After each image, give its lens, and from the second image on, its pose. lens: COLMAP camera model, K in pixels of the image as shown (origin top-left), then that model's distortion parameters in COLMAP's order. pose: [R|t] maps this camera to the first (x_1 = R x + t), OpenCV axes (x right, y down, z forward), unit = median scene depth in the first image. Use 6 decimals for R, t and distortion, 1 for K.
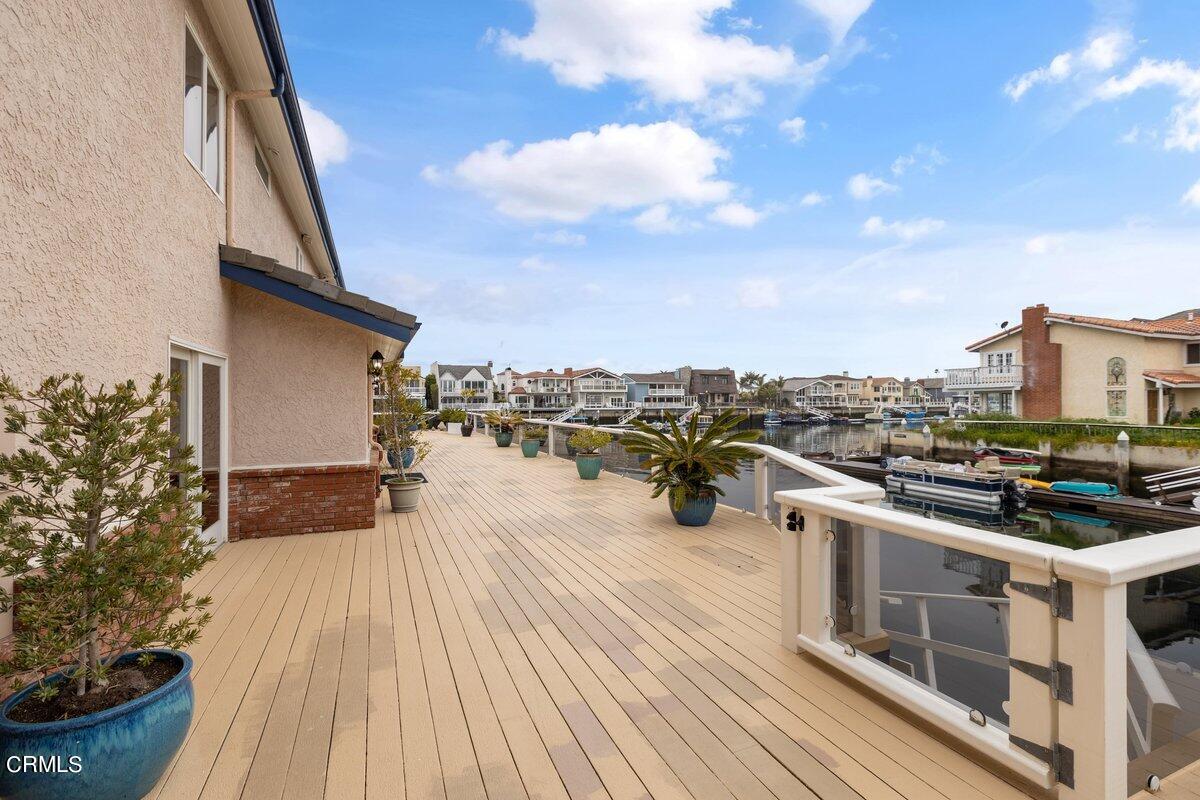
lens RADIAL K [[537.9, 0, 604.7], [0, 537.9, 399.8], [0, 0, 1]] dist [-0.004541, 0.001260]
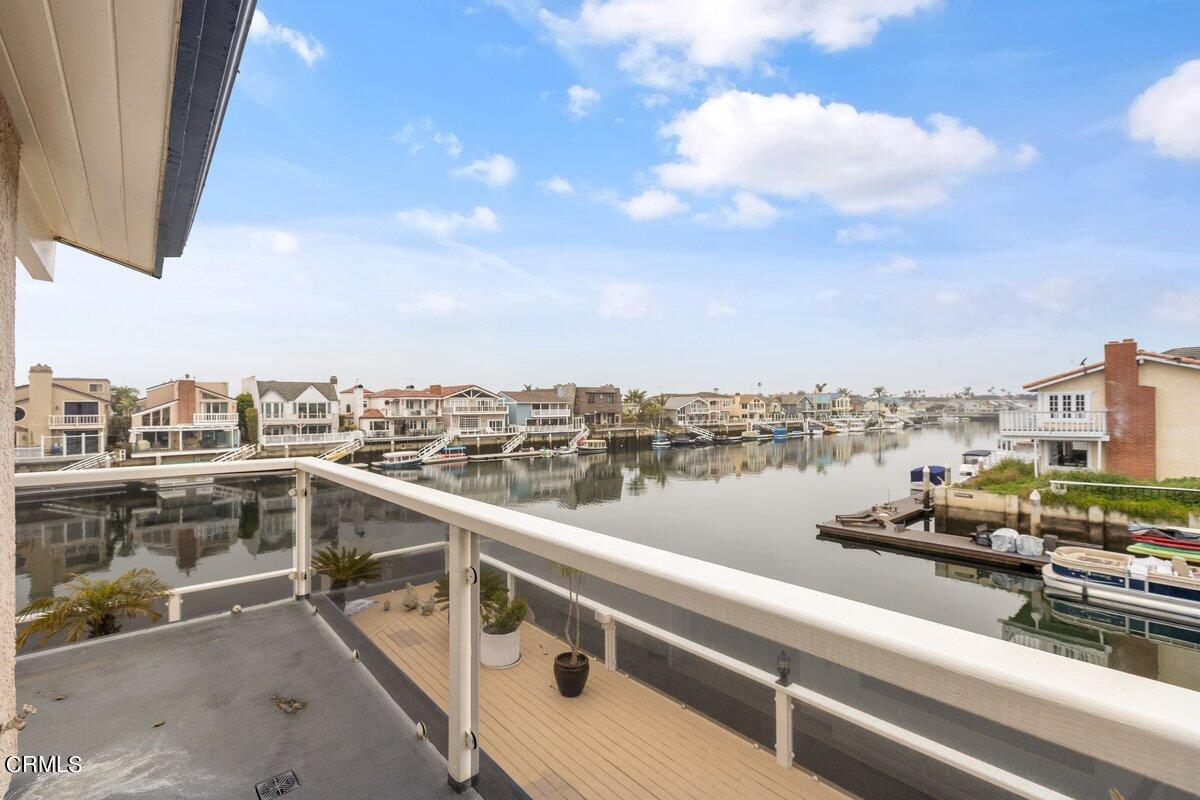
lens RADIAL K [[537.9, 0, 599.9], [0, 537.9, 406.9], [0, 0, 1]] dist [-0.004541, 0.001260]
pose [[0.953028, -0.004089, 0.302856, -0.081856], [0.004256, 0.999991, 0.000110, -0.026167], [-0.302854, 0.001184, 0.953036, 0.155323]]
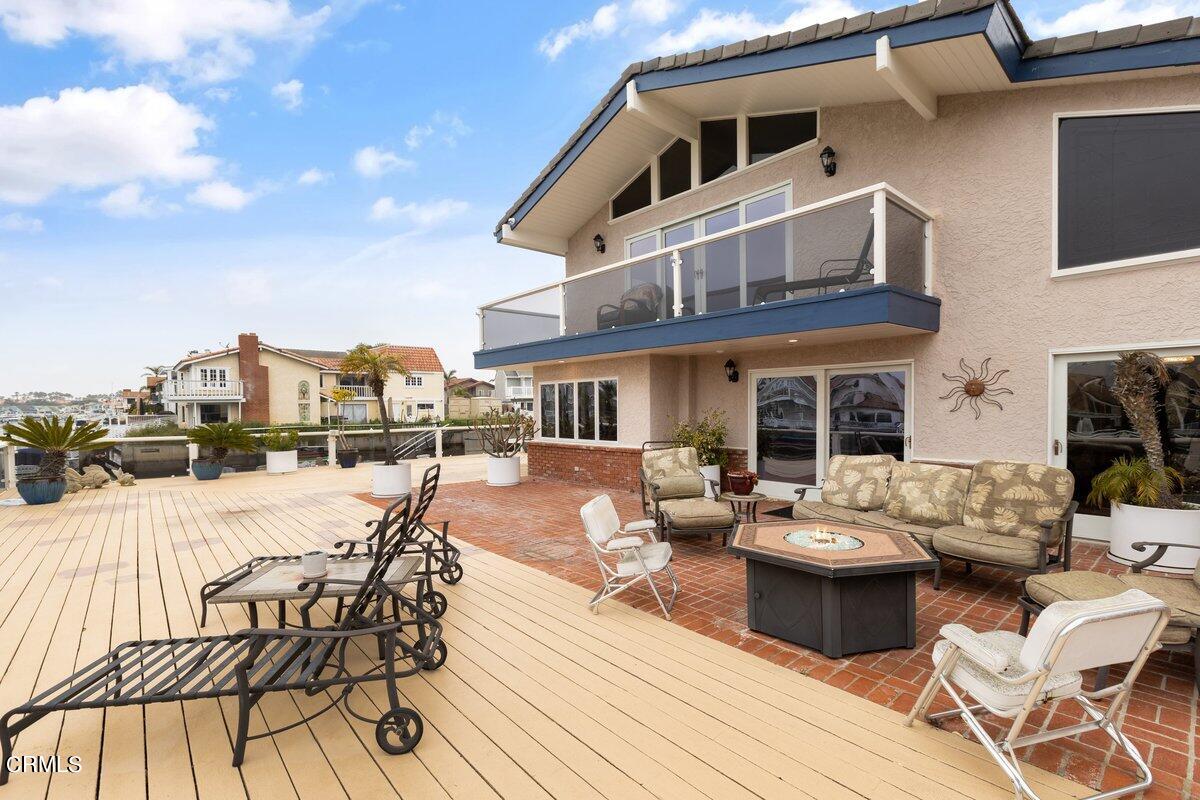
lens RADIAL K [[537.9, 0, 604.4], [0, 537.9, 417.8], [0, 0, 1]] dist [-0.004541, 0.001260]
pose [[-0.316317, -0.013744, 0.948554, -0.217597], [0.007447, 0.999828, 0.016970, 0.000867], [-0.948624, 0.012431, -0.316161, 0.215830]]
